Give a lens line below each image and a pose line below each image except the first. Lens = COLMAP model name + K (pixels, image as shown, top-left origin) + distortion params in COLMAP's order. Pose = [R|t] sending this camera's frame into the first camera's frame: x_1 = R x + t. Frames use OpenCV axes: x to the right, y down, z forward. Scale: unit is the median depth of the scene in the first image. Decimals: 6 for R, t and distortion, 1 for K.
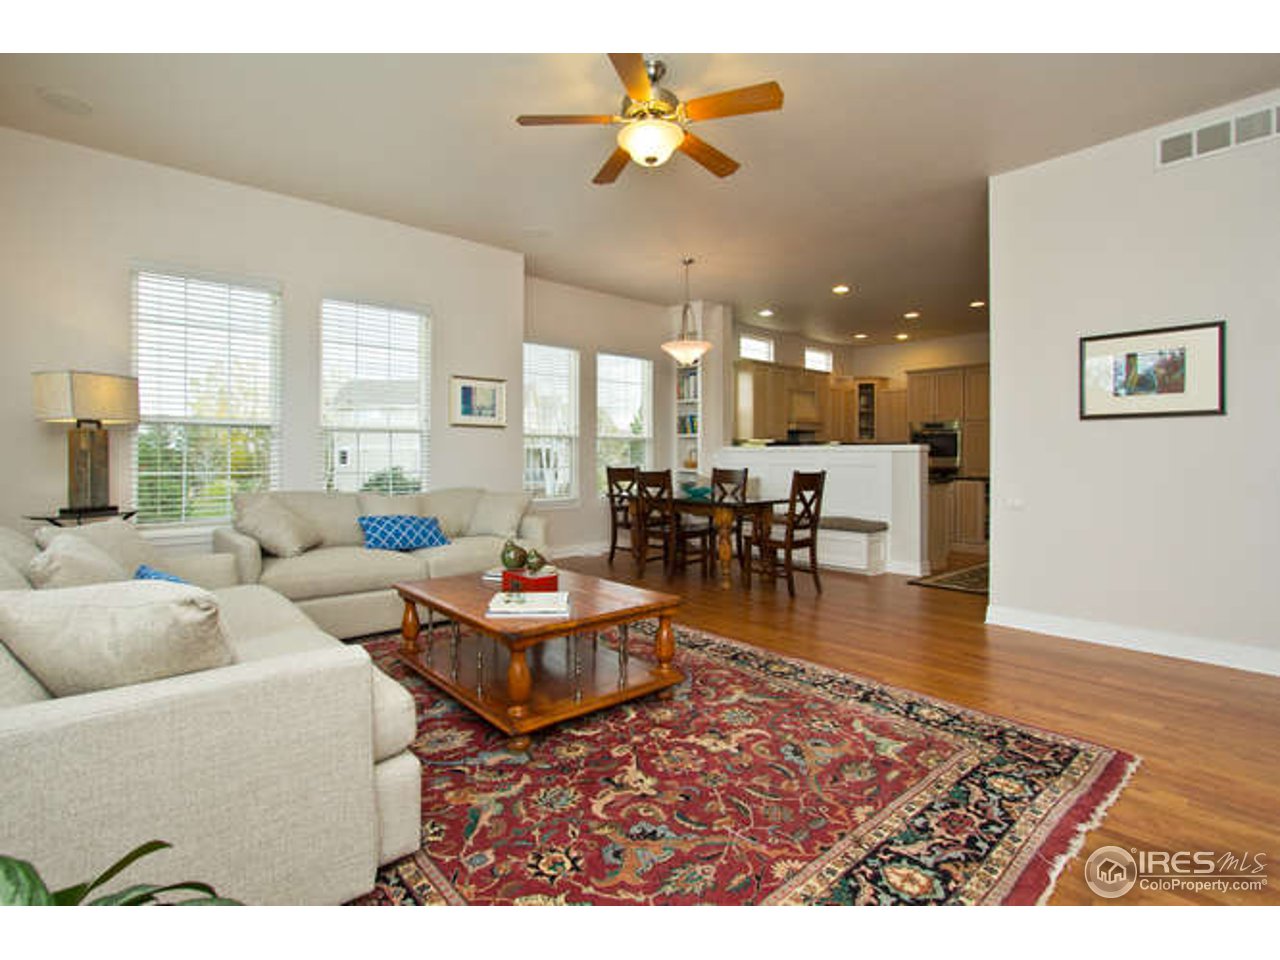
lens RADIAL K [[610.2, 0, 649.5], [0, 610.2, 469.0], [0, 0, 1]] dist [-0.003089, -0.001693]
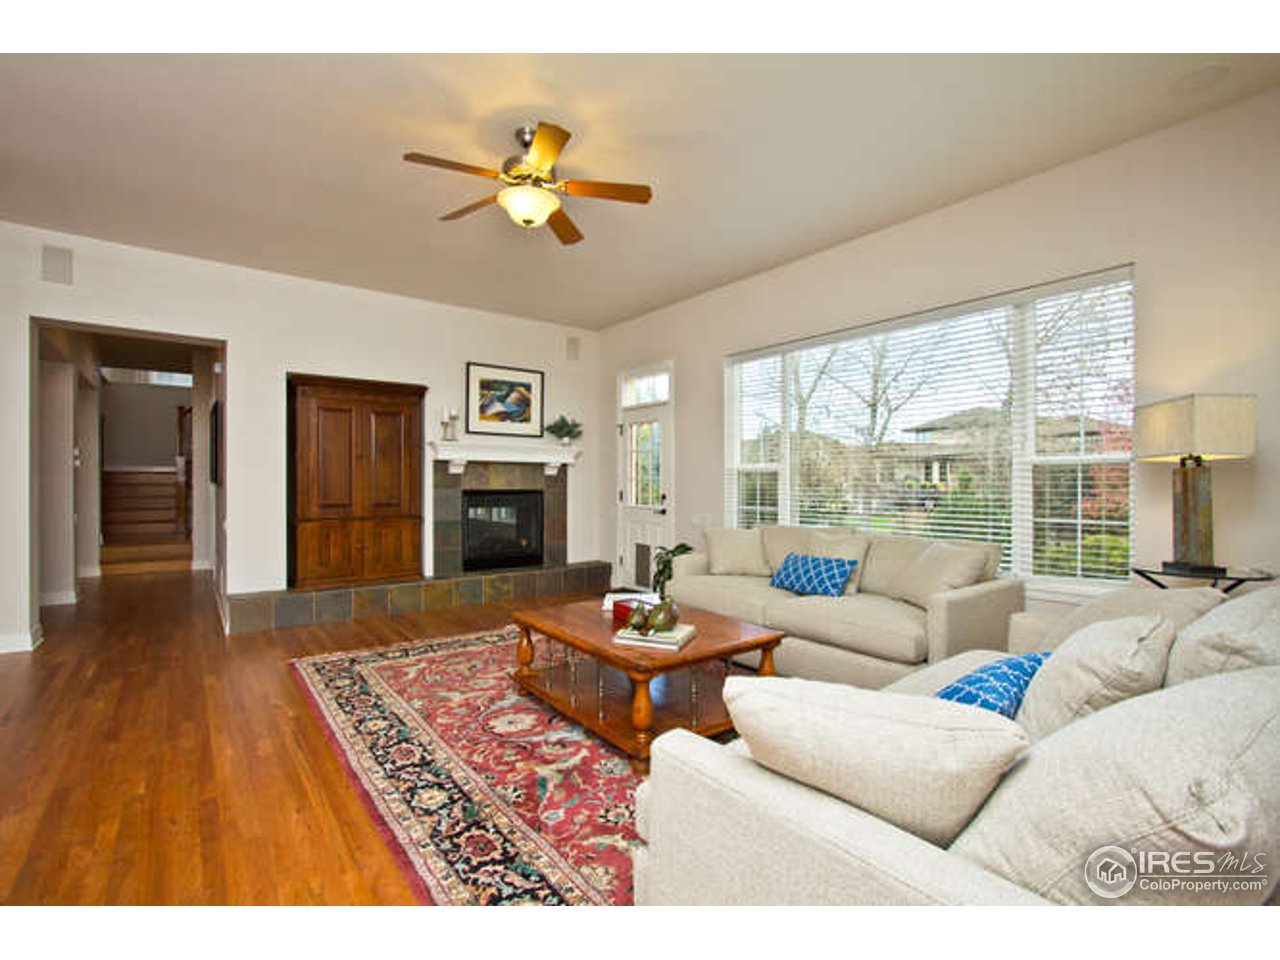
lens RADIAL K [[610.2, 0, 641.2], [0, 610.2, 482.3], [0, 0, 1]] dist [-0.003089, -0.001693]
pose [[-0.996724, -0.003400, 0.080803, -0.142805], [-0.003360, 0.999994, 0.000623, -0.024775], [-0.080804, 0.000349, -0.996730, 1.026344]]
